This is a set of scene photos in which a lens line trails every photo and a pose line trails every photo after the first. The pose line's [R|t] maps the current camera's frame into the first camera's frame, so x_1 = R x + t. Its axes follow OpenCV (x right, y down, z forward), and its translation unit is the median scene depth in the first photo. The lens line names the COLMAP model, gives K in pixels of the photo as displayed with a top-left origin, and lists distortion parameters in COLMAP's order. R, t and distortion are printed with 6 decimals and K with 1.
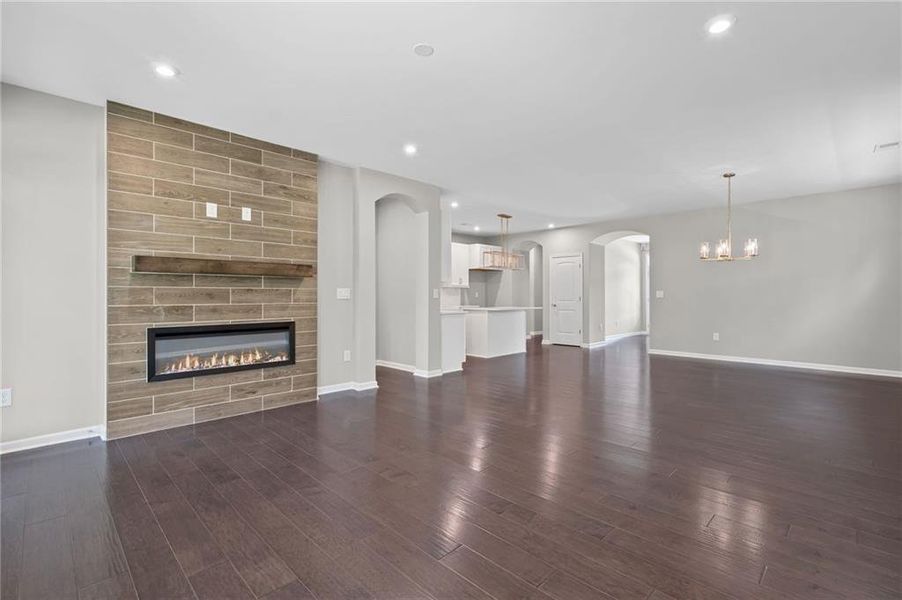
lens RADIAL K [[424.5, 0, 439.2], [0, 424.5, 300.0], [0, 0, 1]] dist [-0.001836, -0.000171]
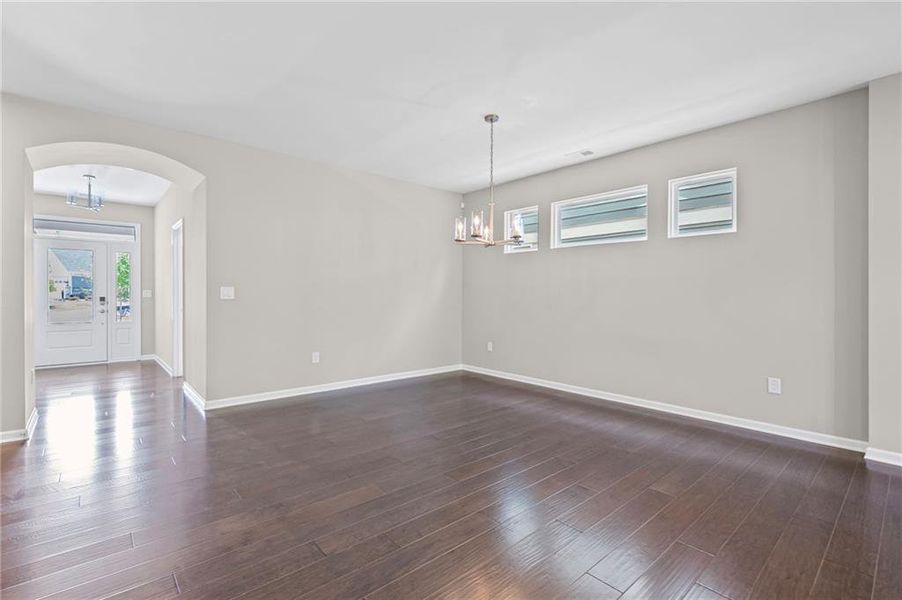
lens RADIAL K [[424.5, 0, 439.2], [0, 424.5, 300.0], [0, 0, 1]] dist [-0.001836, -0.000171]
pose [[0.027406, -0.011704, 0.999556, -0.002106], [0.005707, 0.999917, 0.011552, -0.013802], [-0.999608, 0.005388, 0.027471, 1.054168]]
